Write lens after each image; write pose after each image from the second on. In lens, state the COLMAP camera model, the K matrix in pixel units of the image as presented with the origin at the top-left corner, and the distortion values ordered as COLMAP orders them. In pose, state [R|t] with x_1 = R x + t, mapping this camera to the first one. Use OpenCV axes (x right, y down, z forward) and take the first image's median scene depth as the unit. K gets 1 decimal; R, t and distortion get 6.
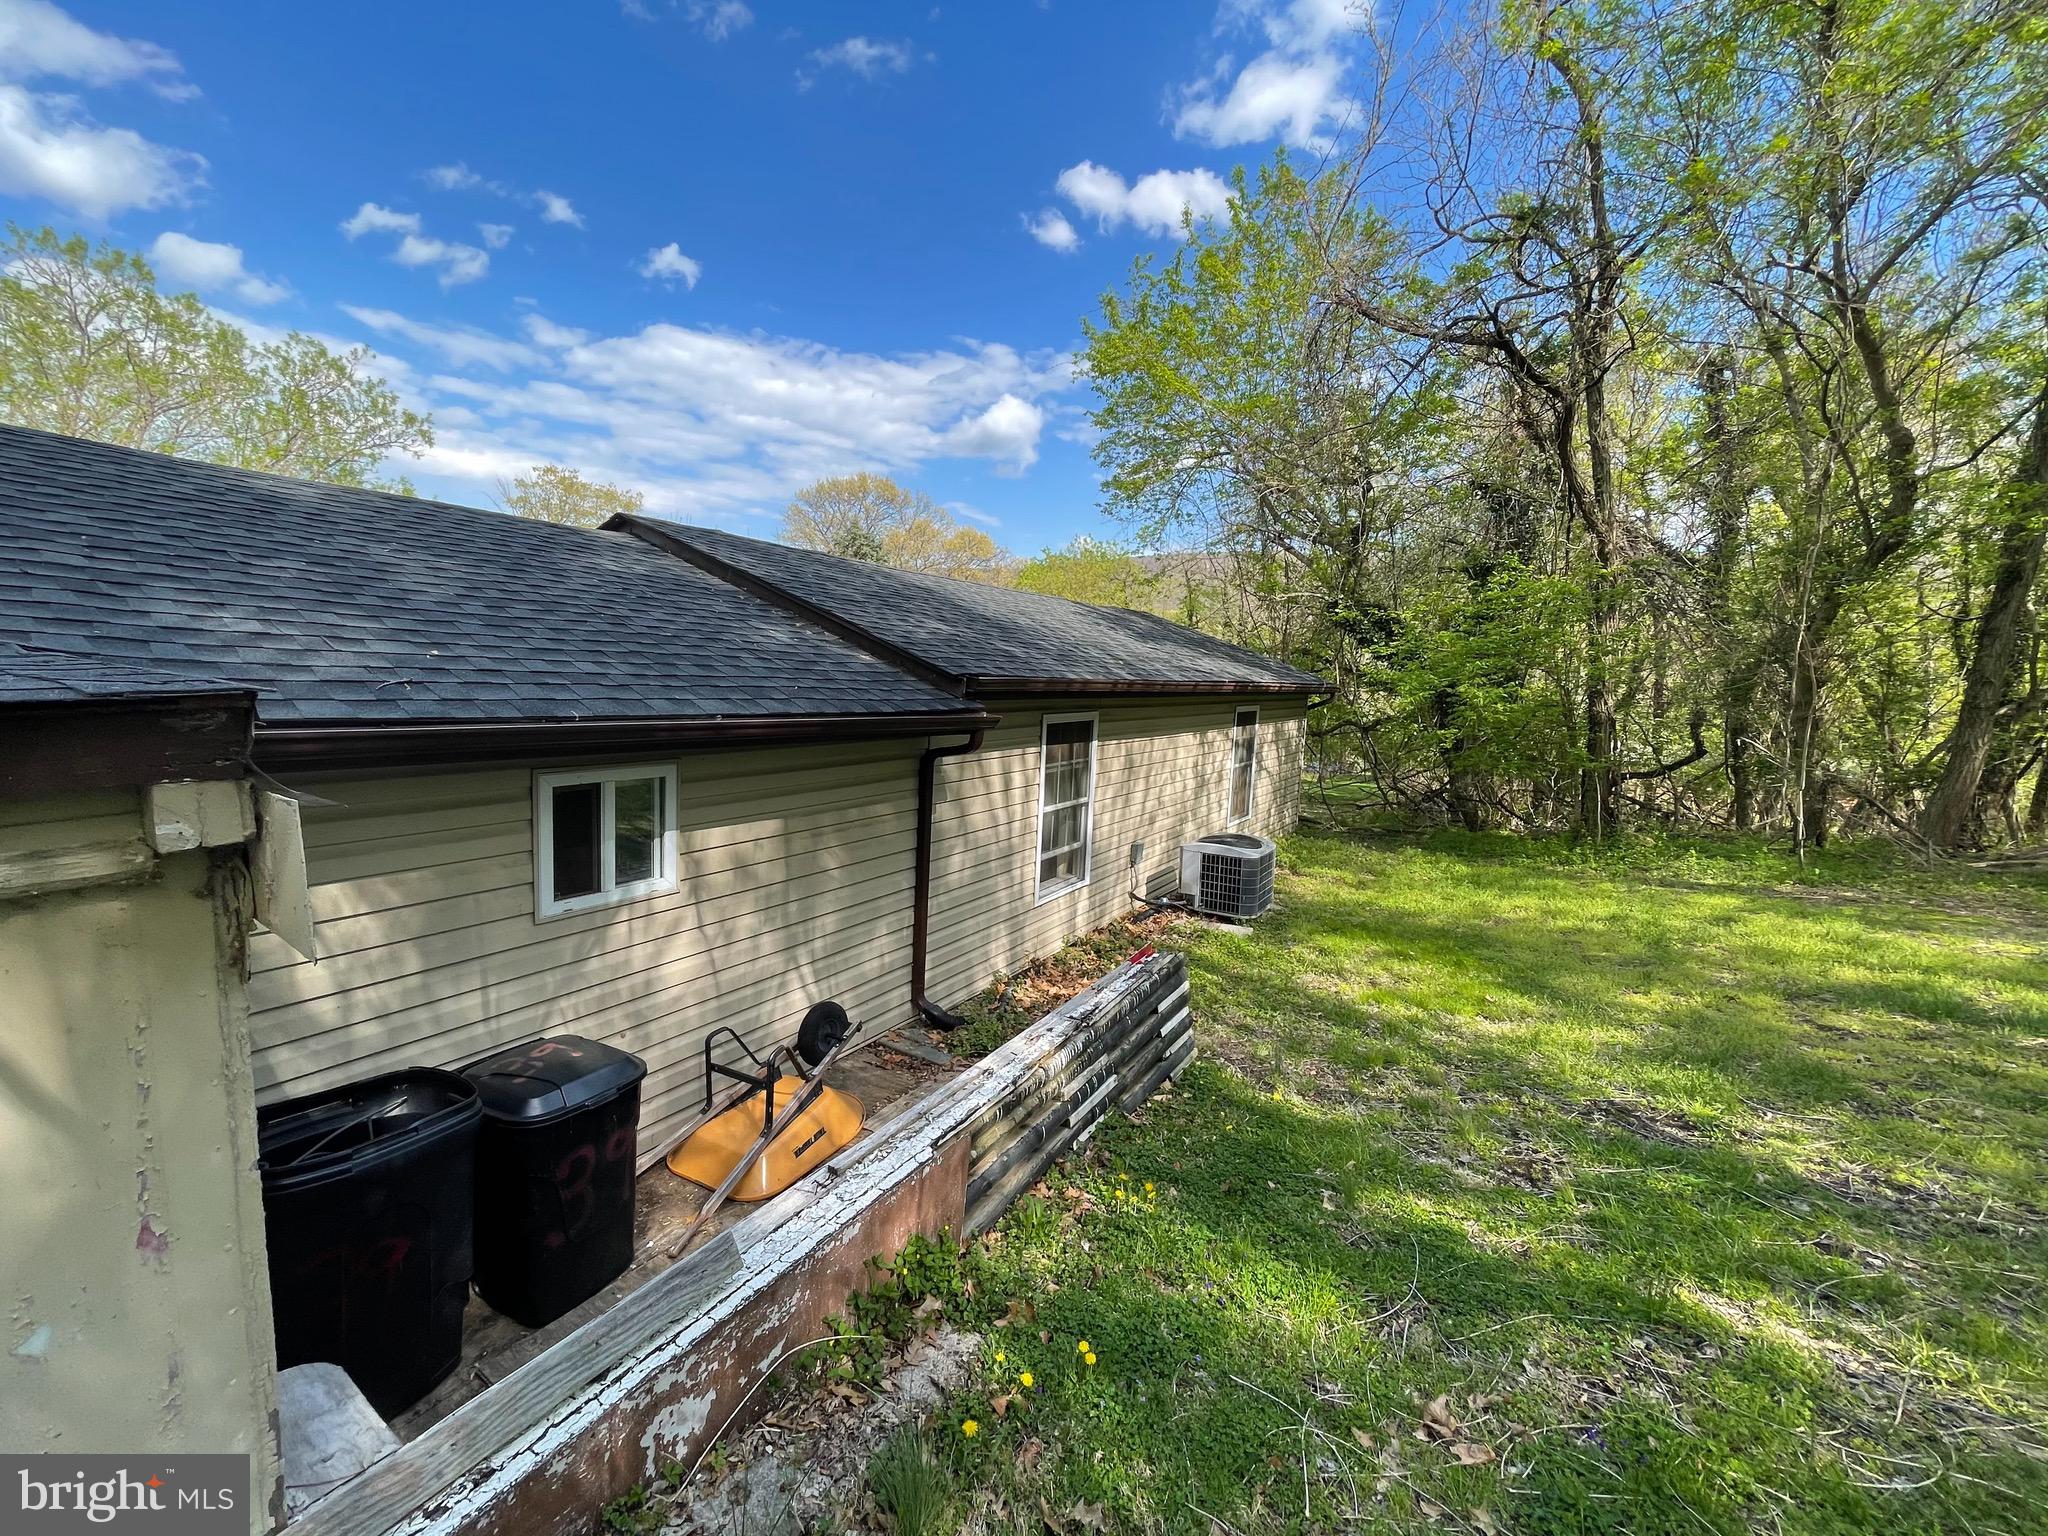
lens RADIAL K [[826.1, 0, 1026.9], [0, 826.1, 763.8], [0, 0, 1]] dist [-0.002772, -0.000453]
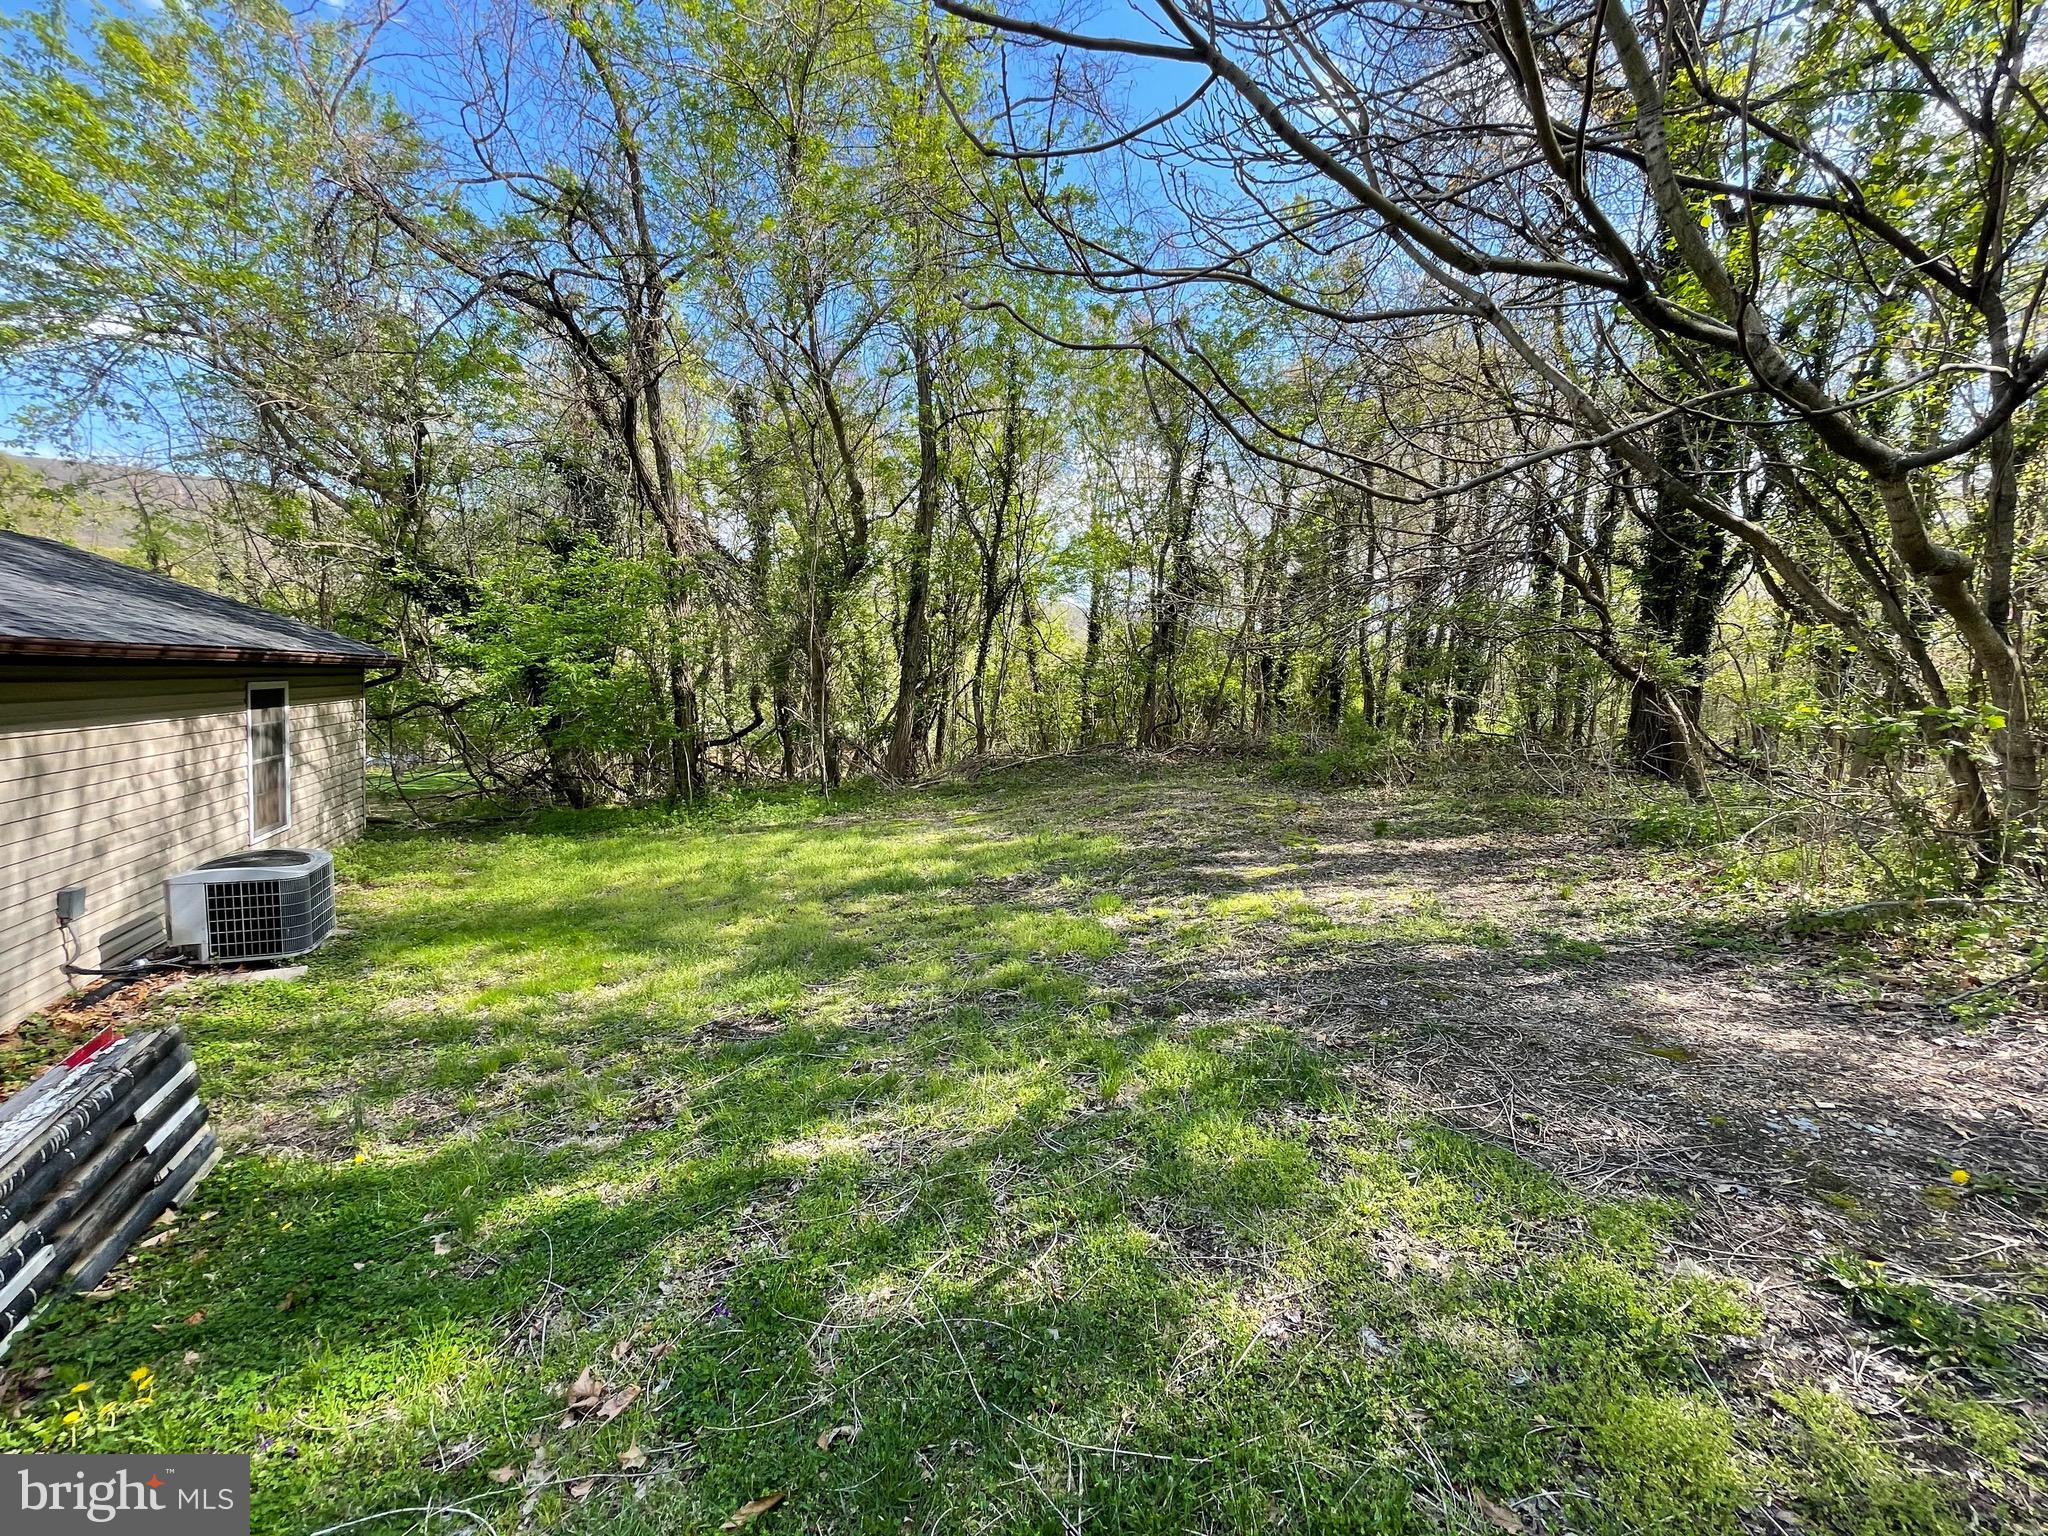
lens RADIAL K [[826.1, 0, 1026.9], [0, 826.1, 763.8], [0, 0, 1]] dist [-0.002772, -0.000453]
pose [[0.542027, -0.083826, 0.836170, 0.005717], [0.063414, 0.996255, 0.058768, 0.004915], [-0.837965, 0.021171, 0.545313, 0.001907]]
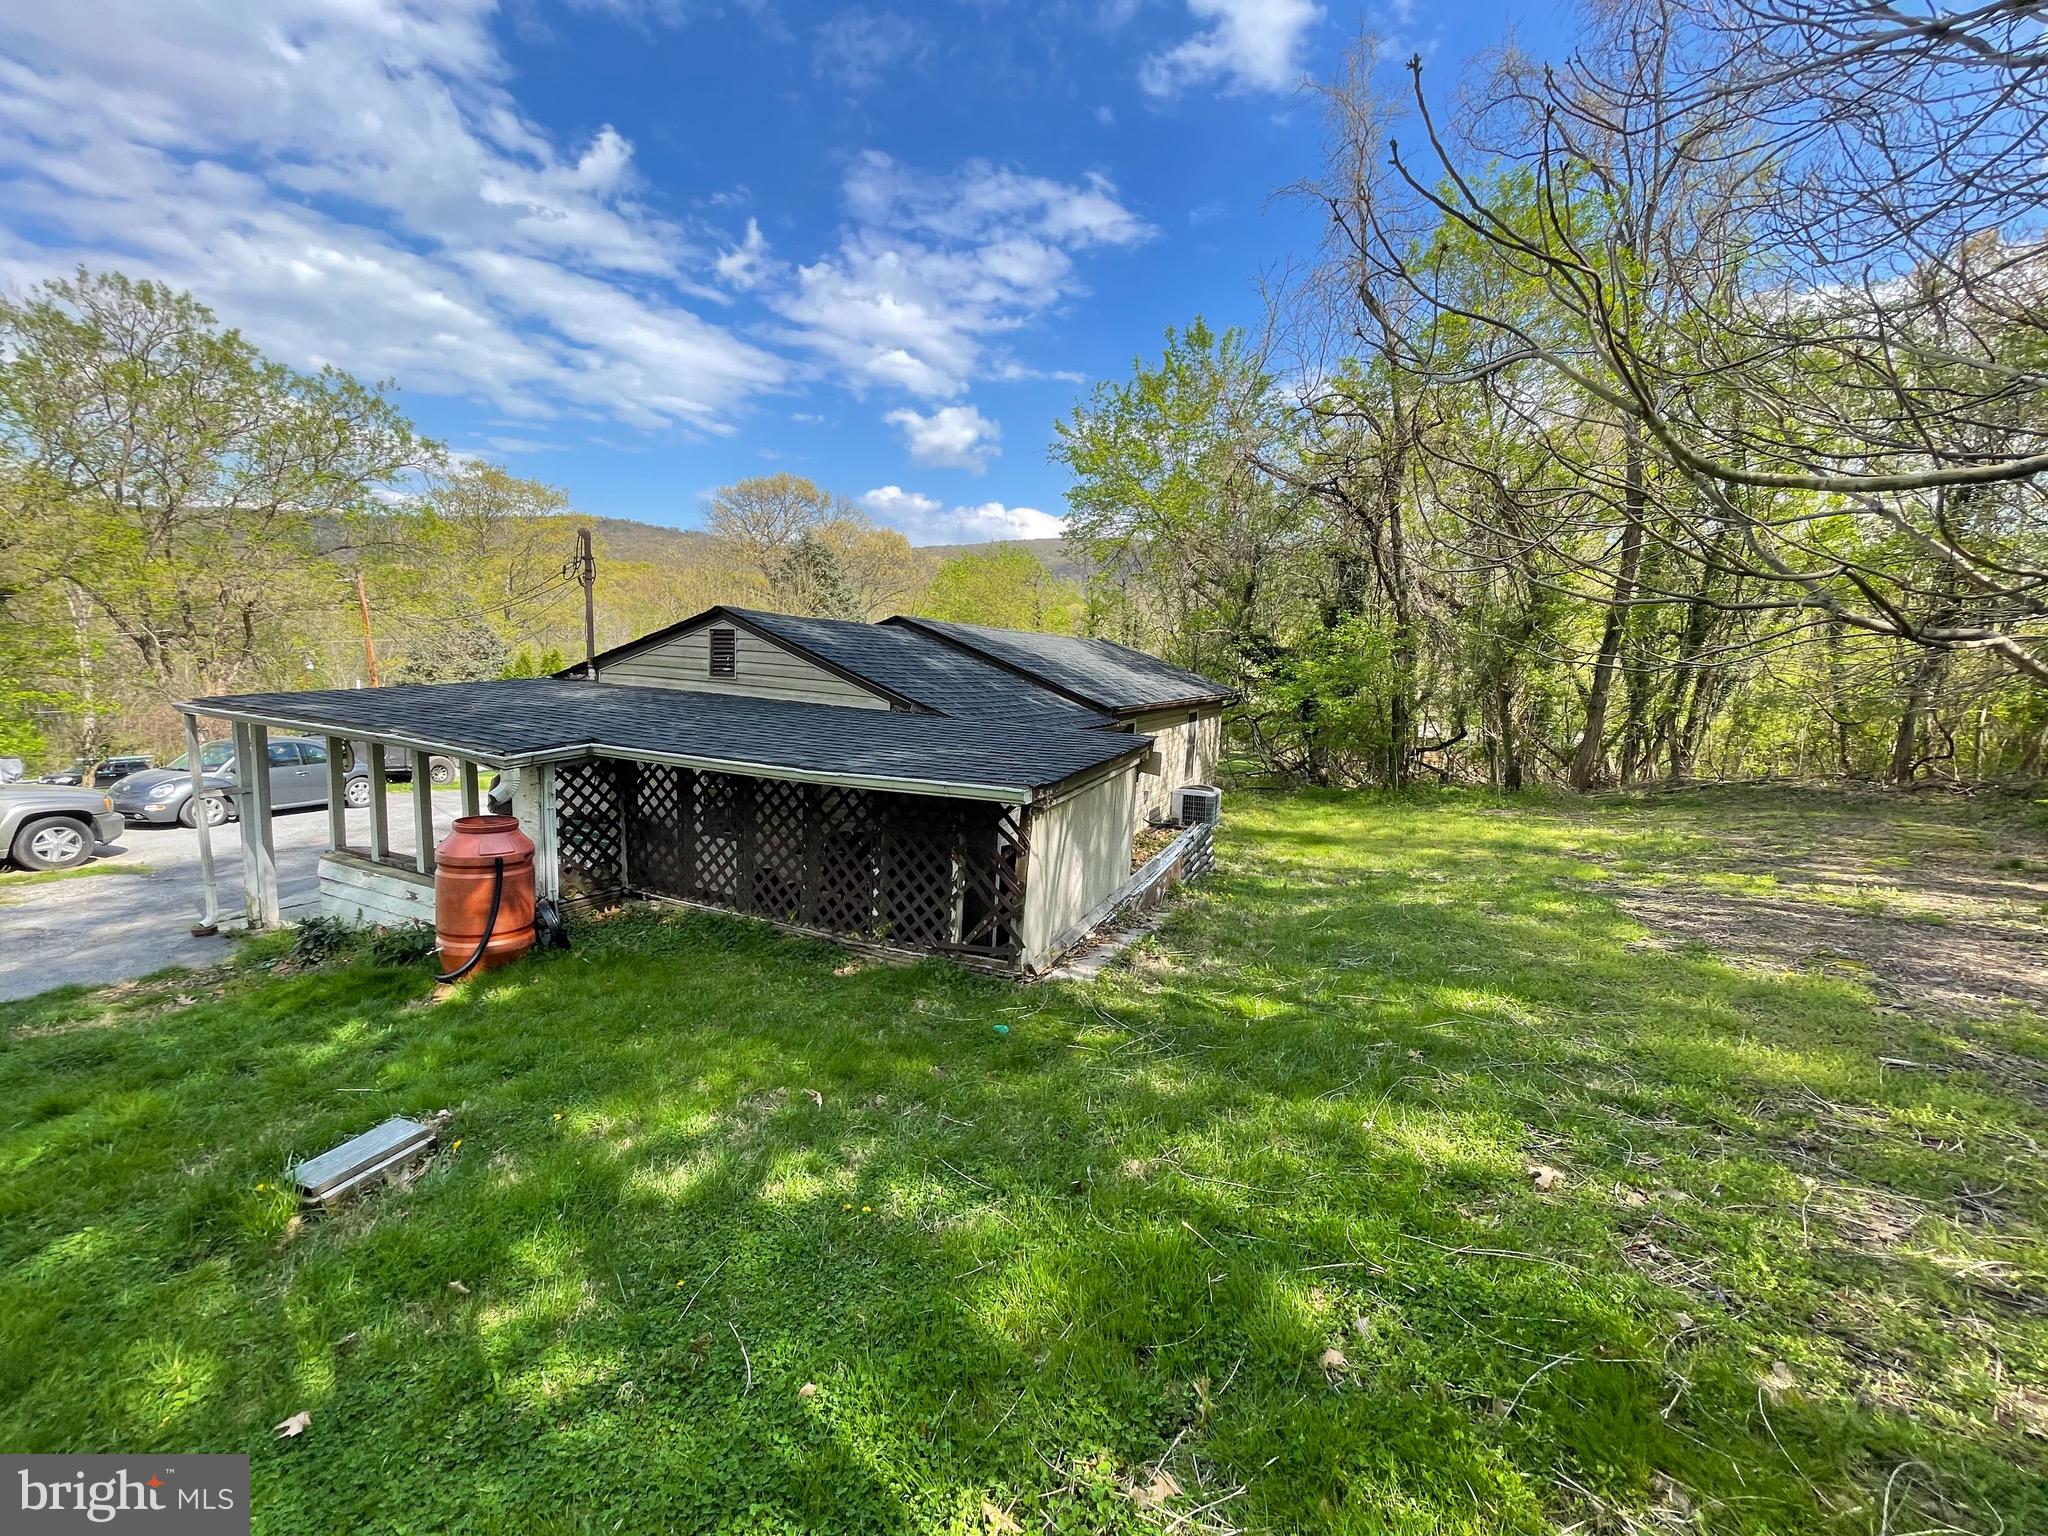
lens RADIAL K [[826.1, 0, 1026.9], [0, 826.1, 763.8], [0, 0, 1]] dist [-0.002772, -0.000453]
pose [[0.989156, -0.013341, 0.146263, -0.301668], [0.010300, 0.999715, 0.021527, -0.002303], [-0.146509, -0.019787, 0.989011, -0.569797]]
